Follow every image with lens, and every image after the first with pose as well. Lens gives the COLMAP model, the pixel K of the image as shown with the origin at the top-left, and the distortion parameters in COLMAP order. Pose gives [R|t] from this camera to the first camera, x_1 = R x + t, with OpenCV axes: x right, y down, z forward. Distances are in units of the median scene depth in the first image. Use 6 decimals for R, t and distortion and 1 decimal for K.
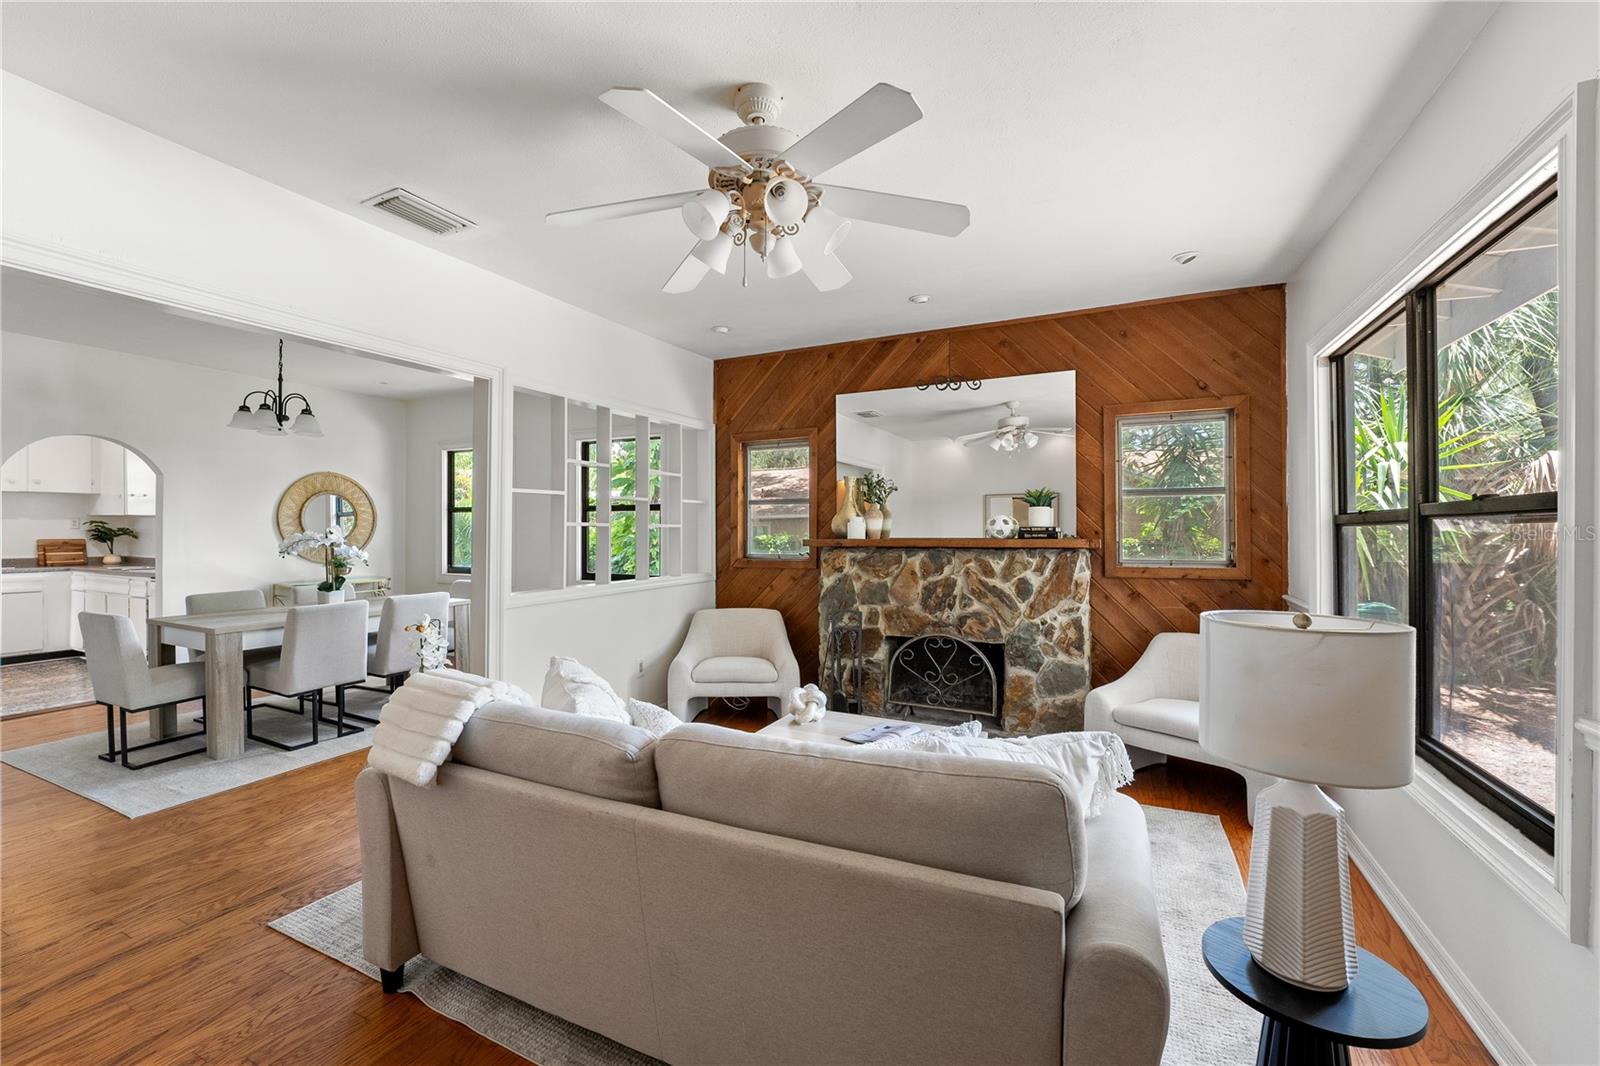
lens RADIAL K [[657.3, 0, 796.5], [0, 657.3, 527.5], [0, 0, 1]] dist [-0.001442, 0.000349]
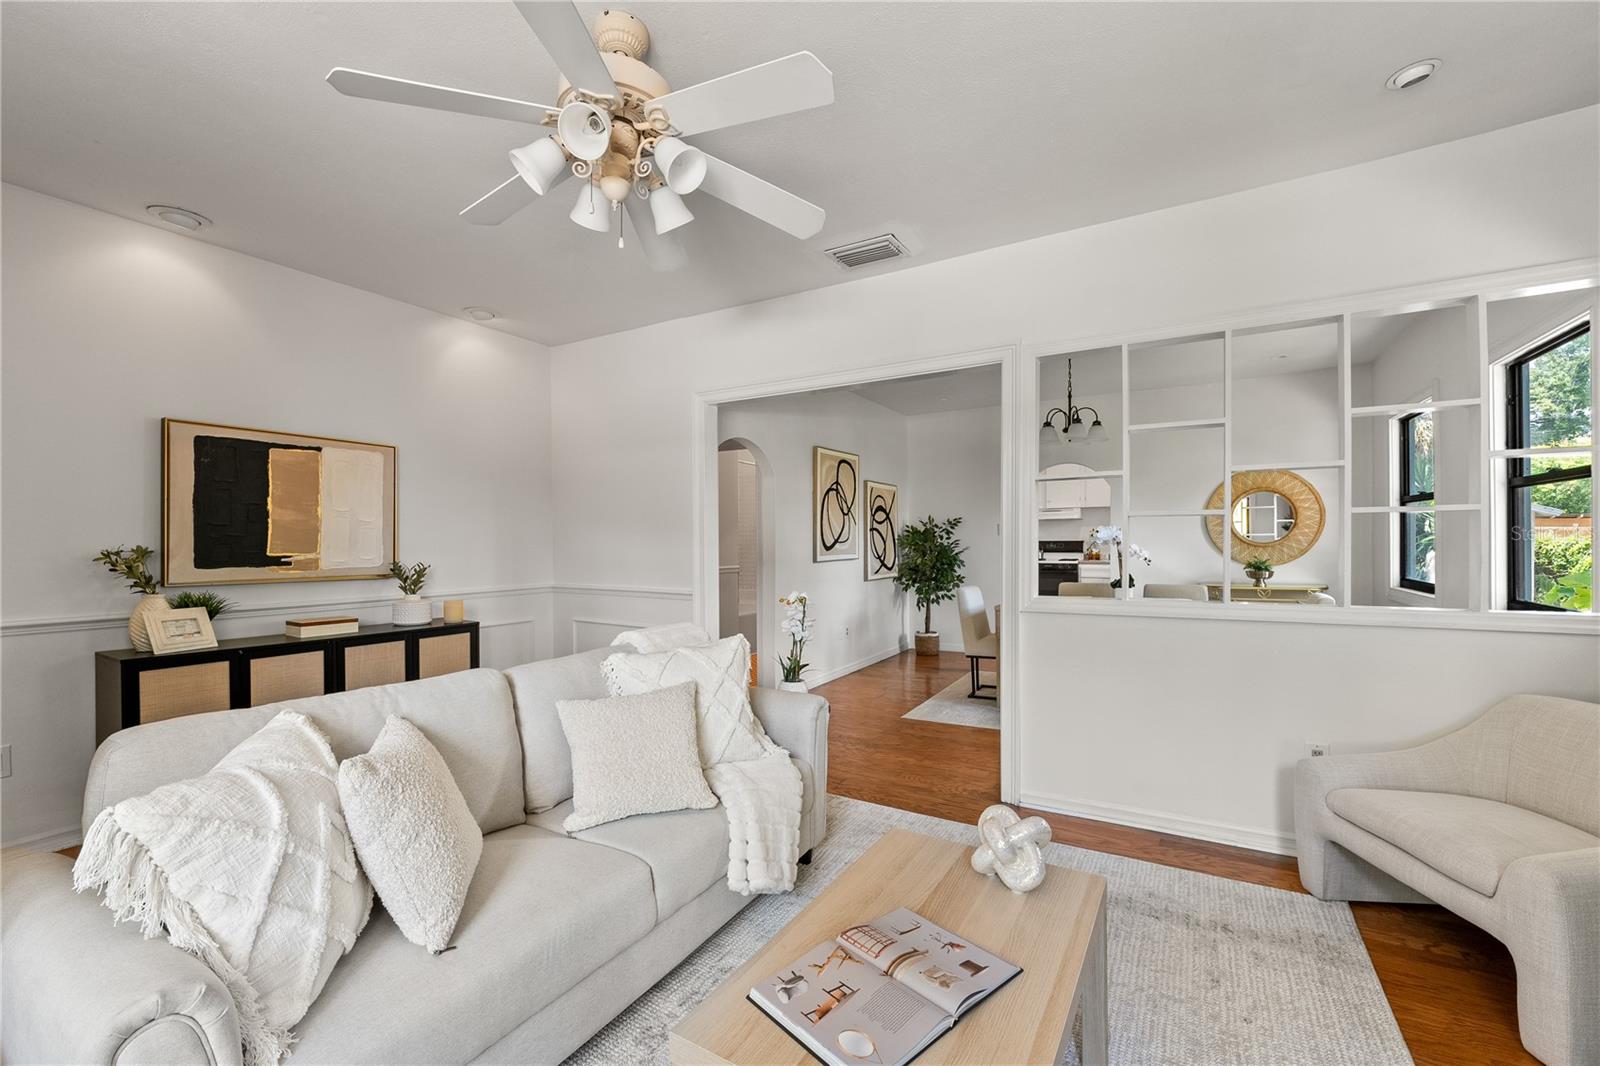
lens RADIAL K [[657.3, 0, 796.5], [0, 657.3, 527.5], [0, 0, 1]] dist [-0.001442, 0.000349]
pose [[-0.084677, -0.019529, -0.996217, 0.450352], [0.007415, 0.999768, -0.020229, 0.024427], [0.996381, -0.009100, -0.084513, 0.733096]]
